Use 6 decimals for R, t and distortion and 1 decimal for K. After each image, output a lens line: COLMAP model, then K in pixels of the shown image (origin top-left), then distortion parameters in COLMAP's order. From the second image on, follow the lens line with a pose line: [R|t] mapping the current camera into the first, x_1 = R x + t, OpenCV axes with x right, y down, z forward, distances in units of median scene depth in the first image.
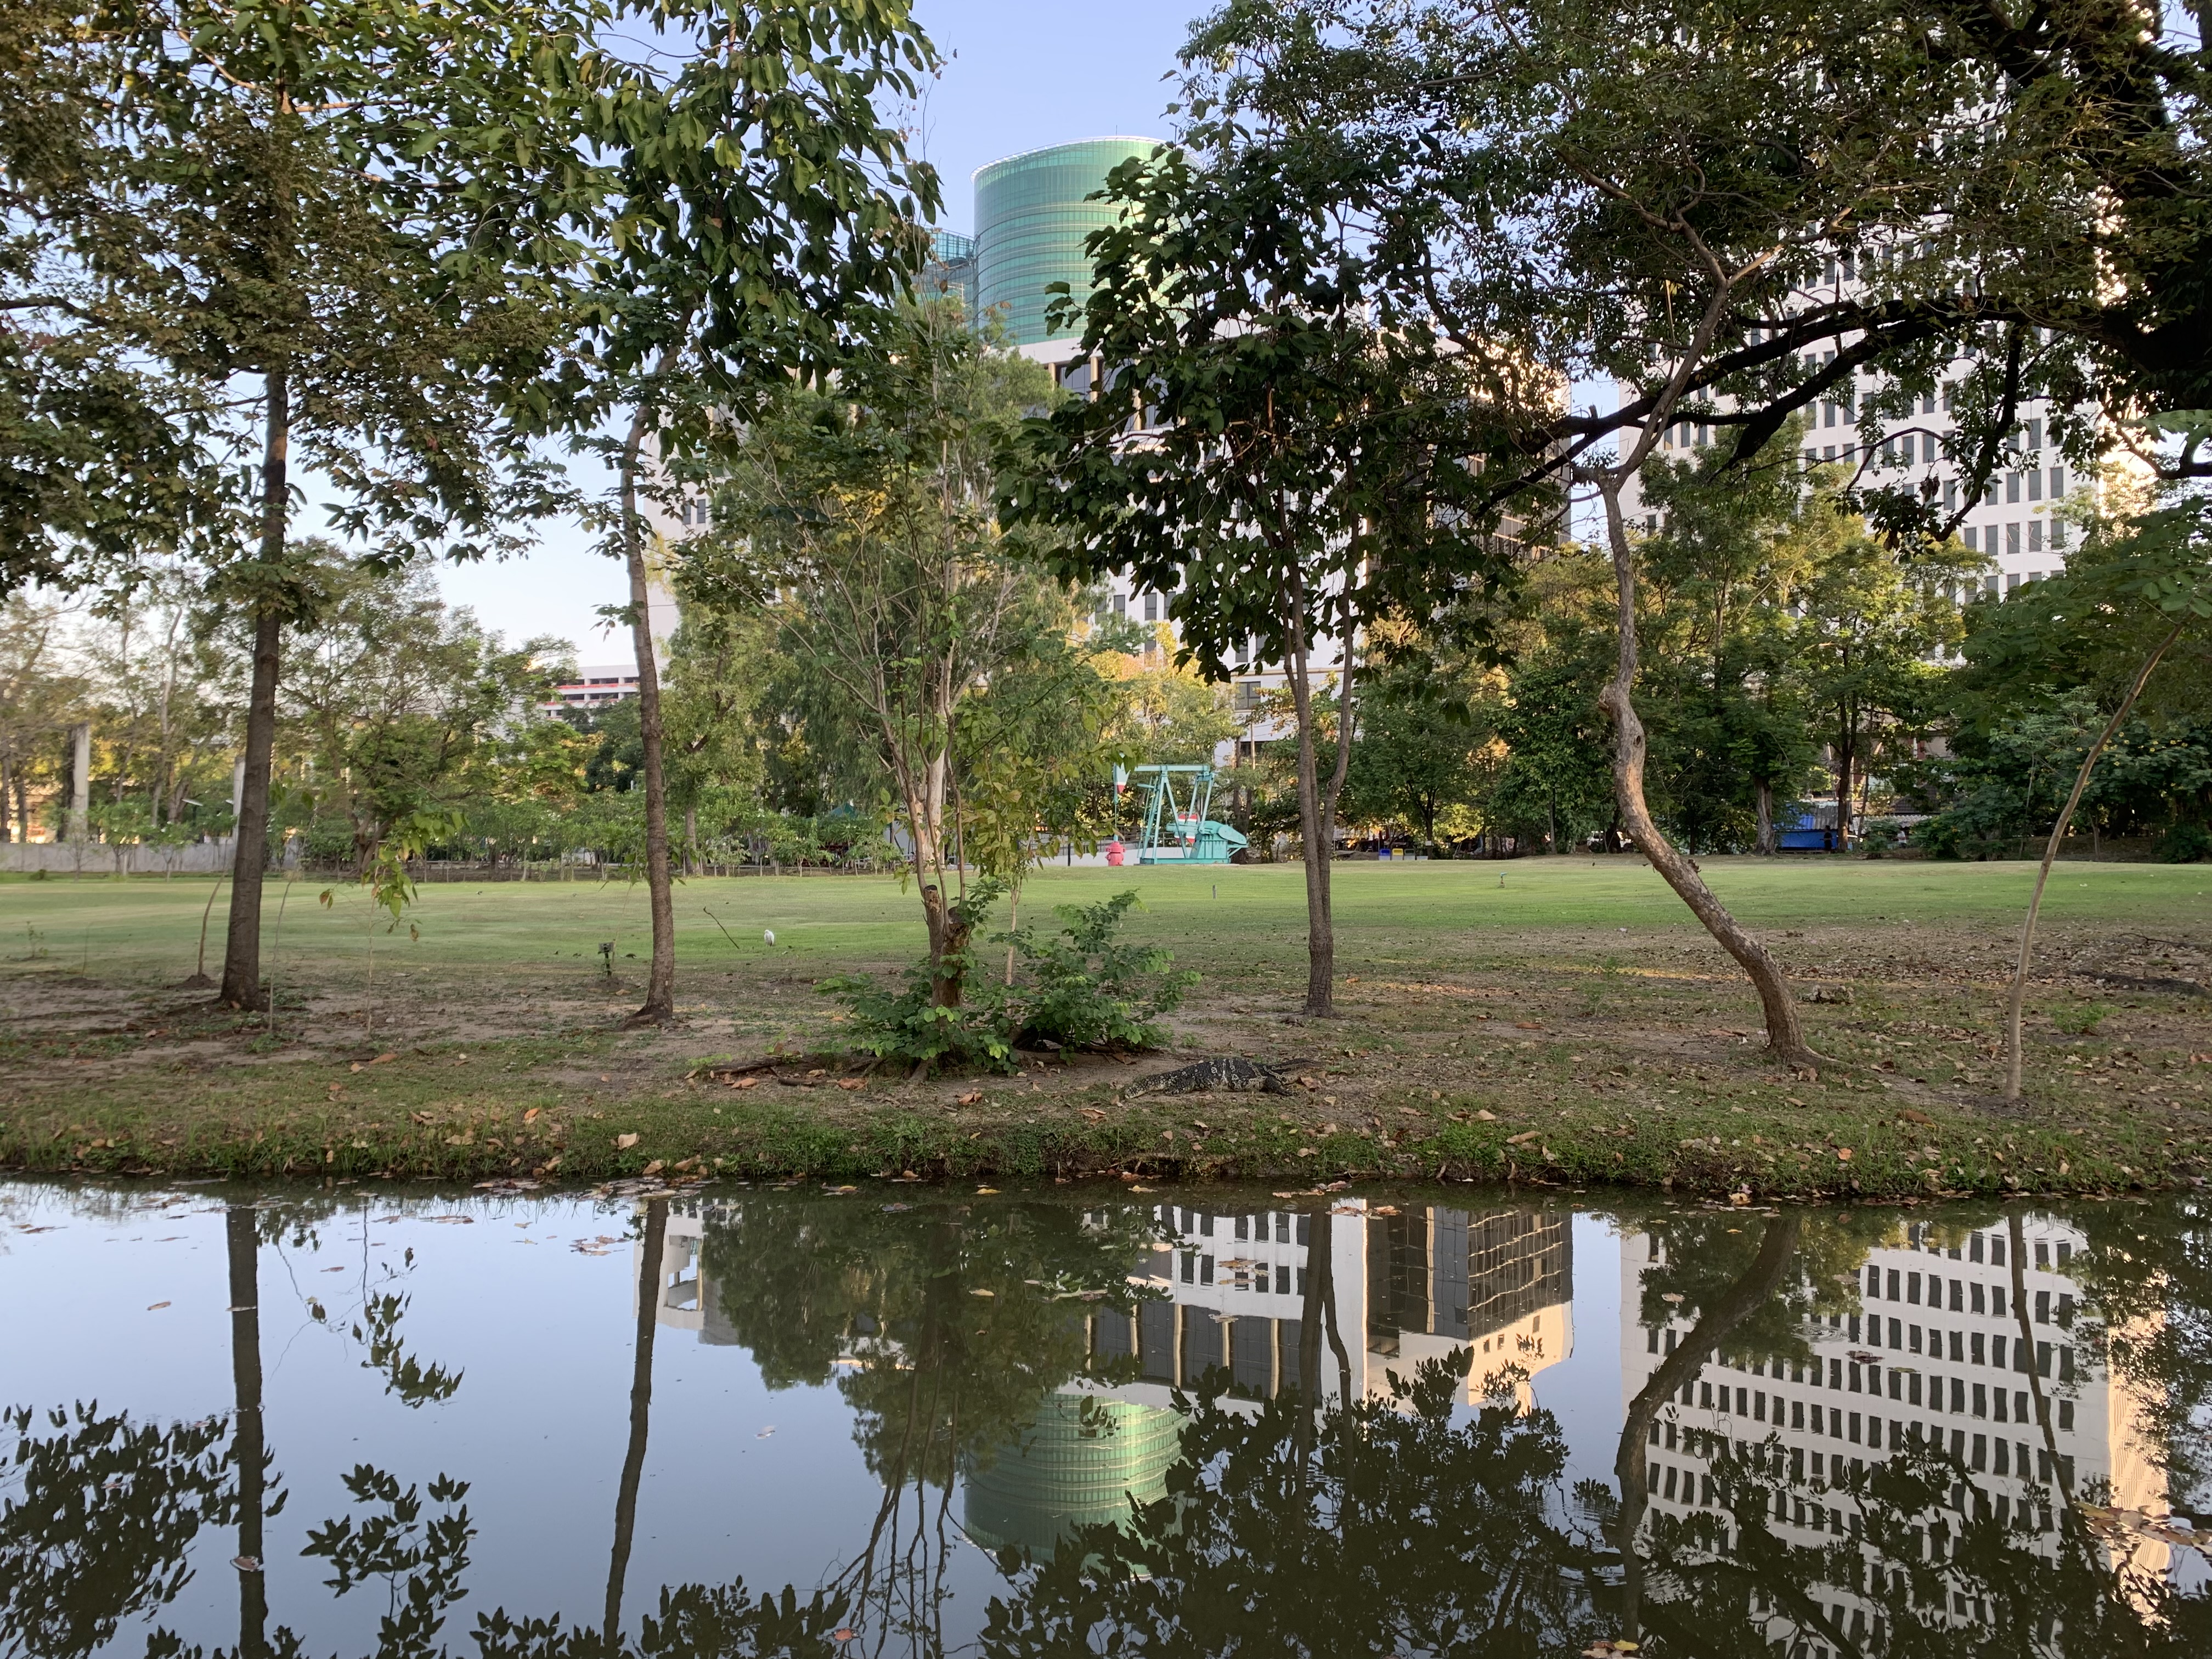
lens RADIAL K [[1699.8, 0, 1097.7], [0, 1699.8, 827.7], [0, 0, 1]] dist [0.001112, -0.000655]
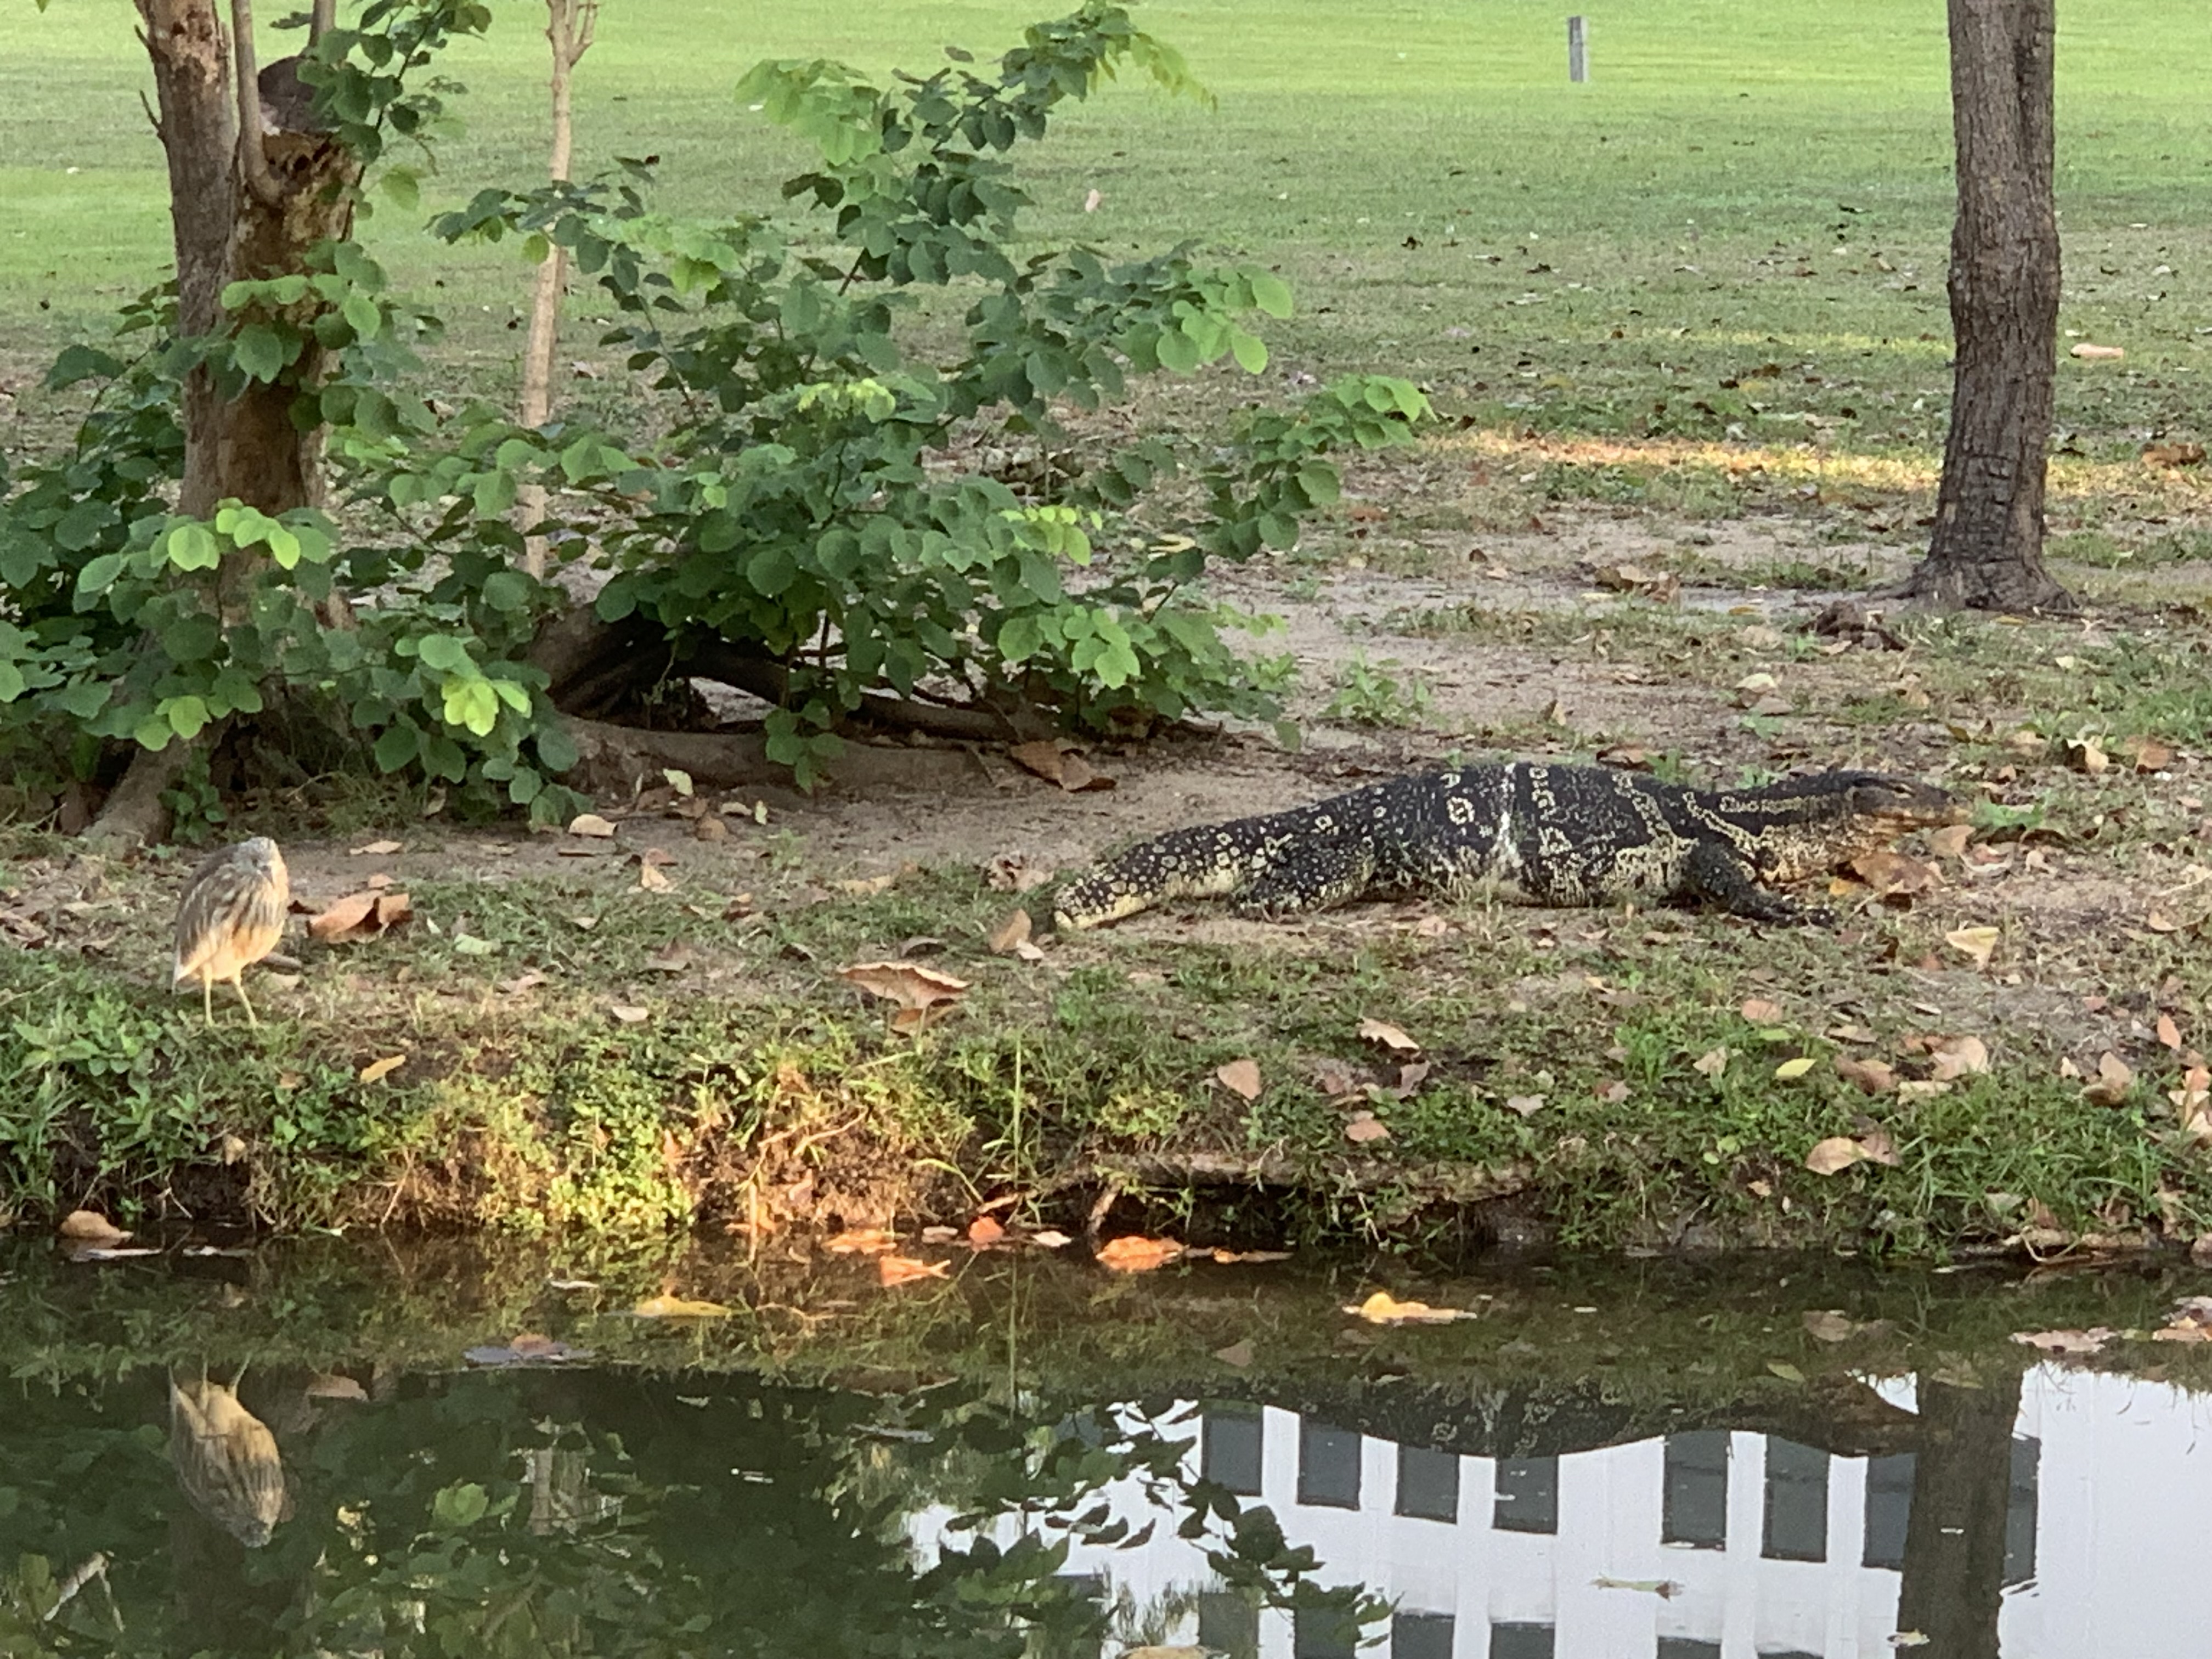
lens RADIAL K [[8681.7, 0, 1107.4], [0, 8681.7, 829.1], [0, 0, 1]] dist [-0.142257, 0.000000]
pose [[0.999801, 0.012812, 0.015312, 0.005125], [-0.014656, 0.991779, 0.127119, 0.001998], [-0.013558, -0.127318, 0.991769, -0.118740]]
